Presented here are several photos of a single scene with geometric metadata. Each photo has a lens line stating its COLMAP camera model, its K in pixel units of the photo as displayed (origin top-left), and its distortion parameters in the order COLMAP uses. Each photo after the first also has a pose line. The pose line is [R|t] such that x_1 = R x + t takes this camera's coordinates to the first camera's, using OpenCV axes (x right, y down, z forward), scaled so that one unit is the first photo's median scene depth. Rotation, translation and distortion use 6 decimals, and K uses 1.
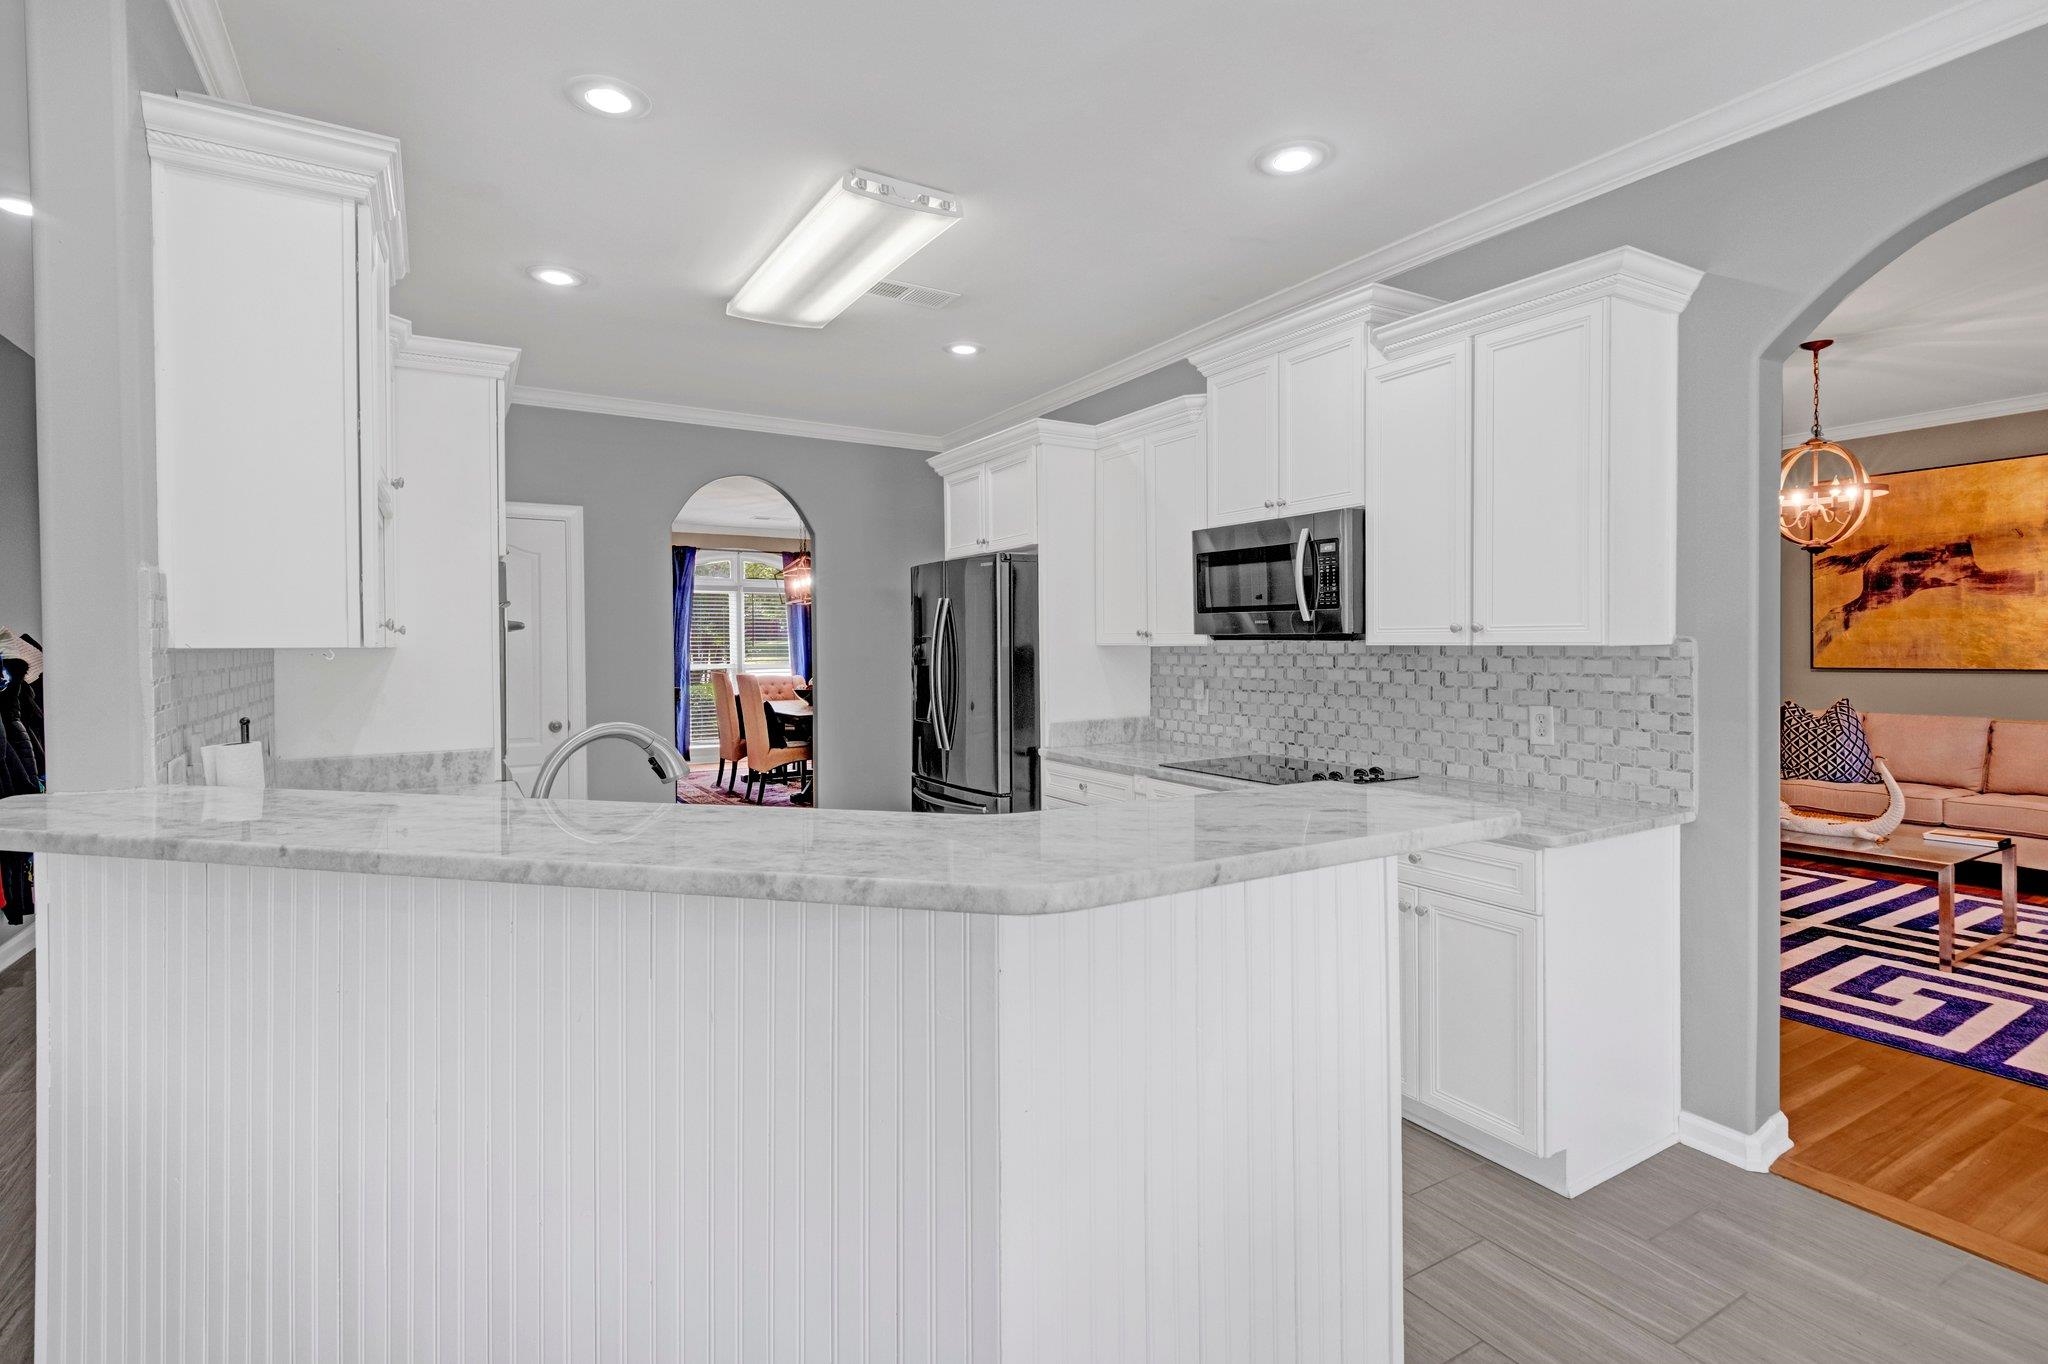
lens RADIAL K [[984.5, 0, 1027.7], [0, 984.5, 652.6], [0, 0, 1]] dist [0.004461, 0.000549]
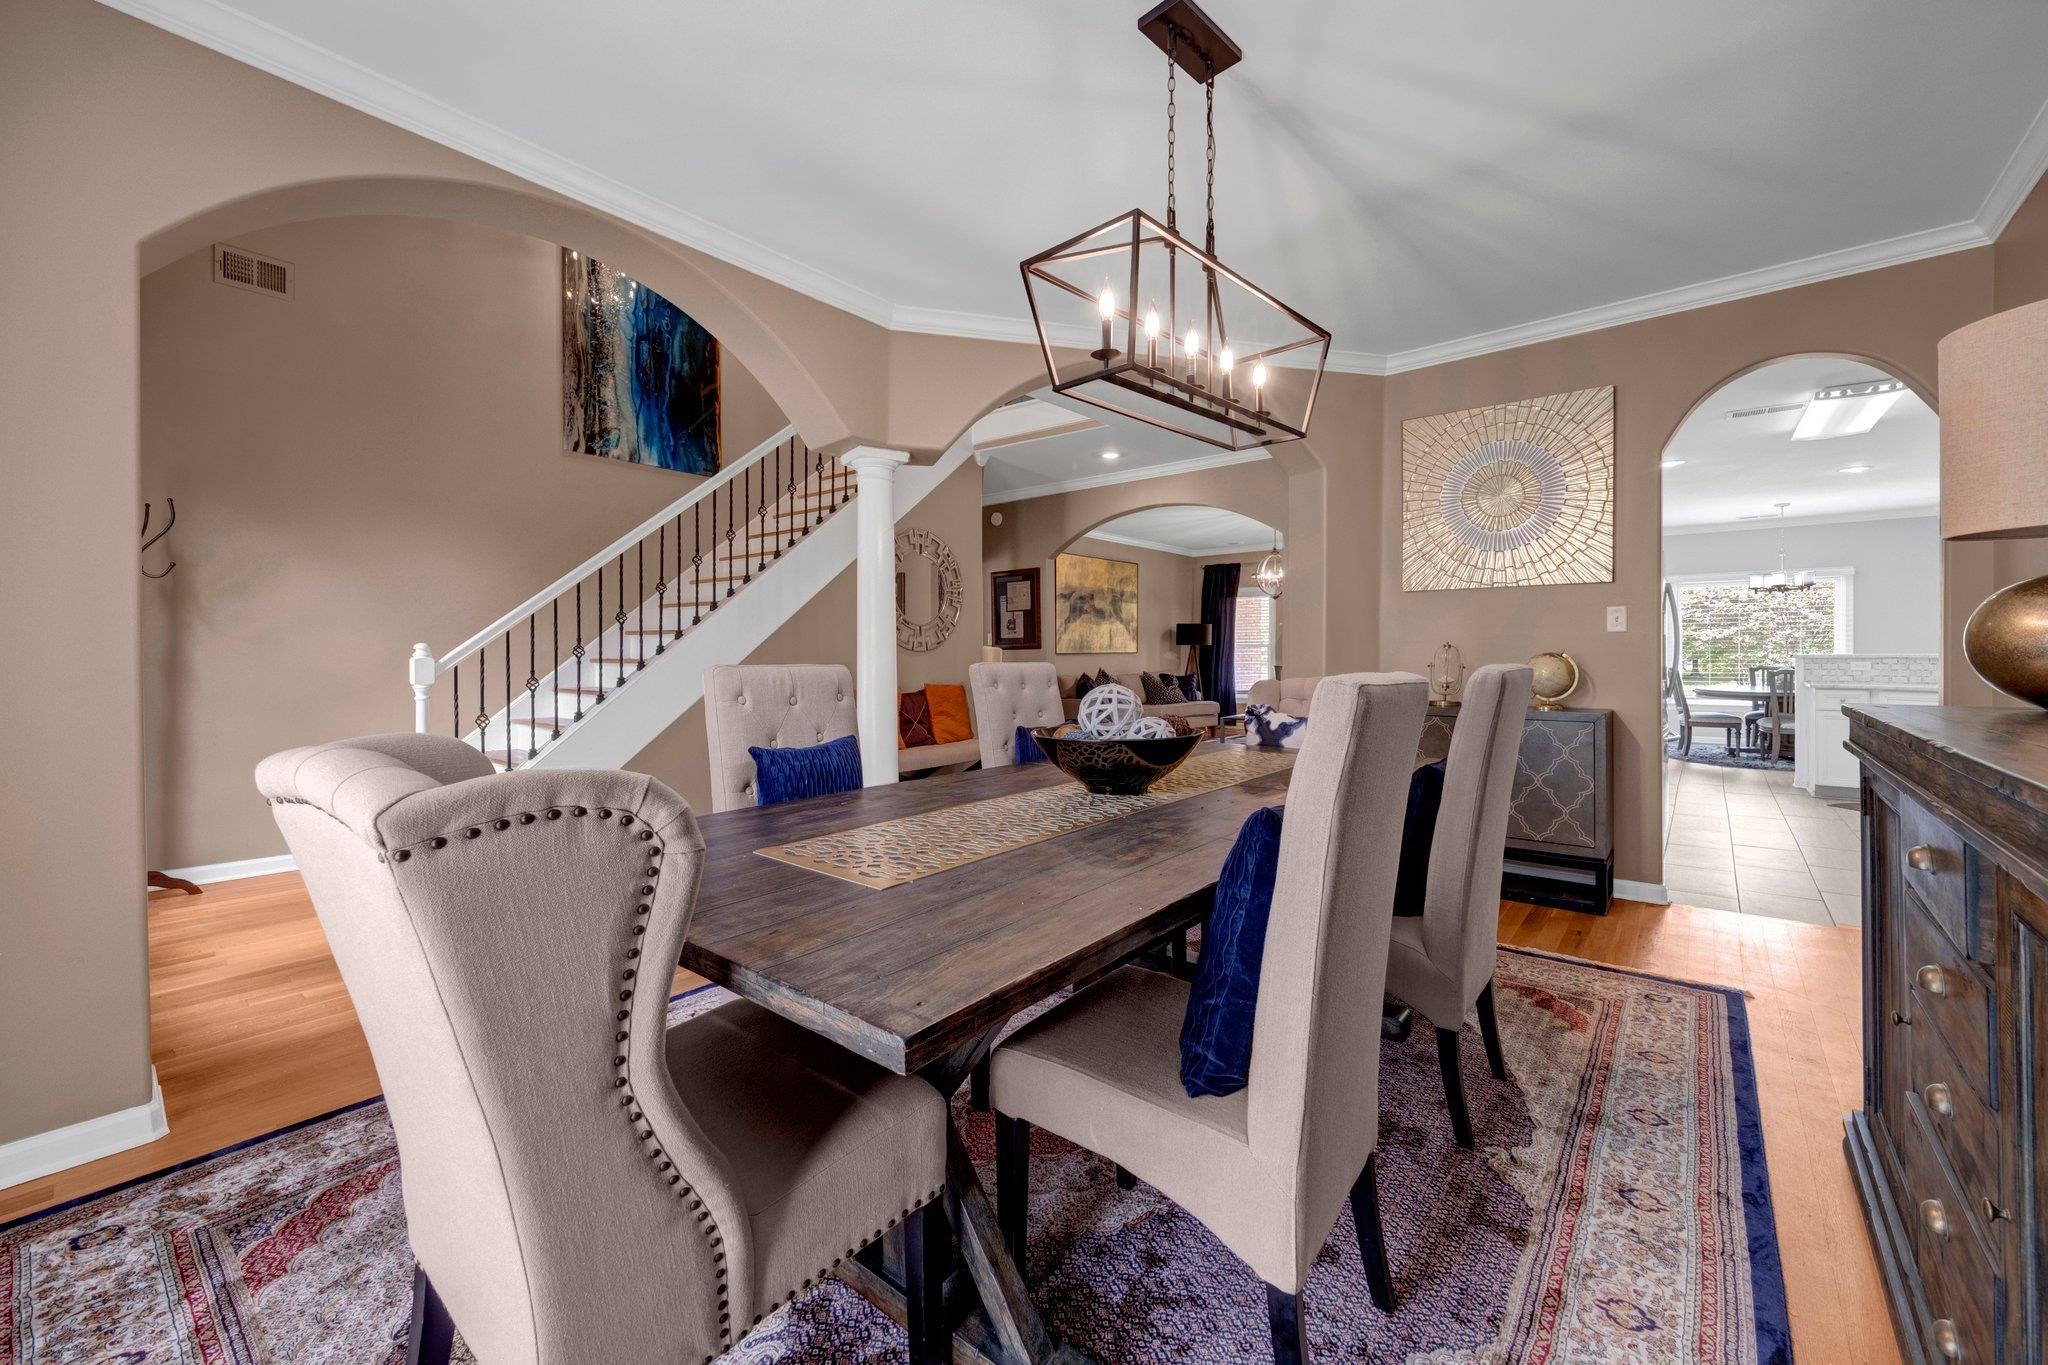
lens RADIAL K [[783.3, 0, 1064.5], [0, 783.3, 660.1], [0, 0, 1]] dist [0.001997, -0.000090]
pose [[-0.347284, 0.001075, 0.937759, -0.627322], [0.017148, 0.999839, 0.005204, 0.022637], [-0.937603, 0.017888, -0.347247, 1.674534]]
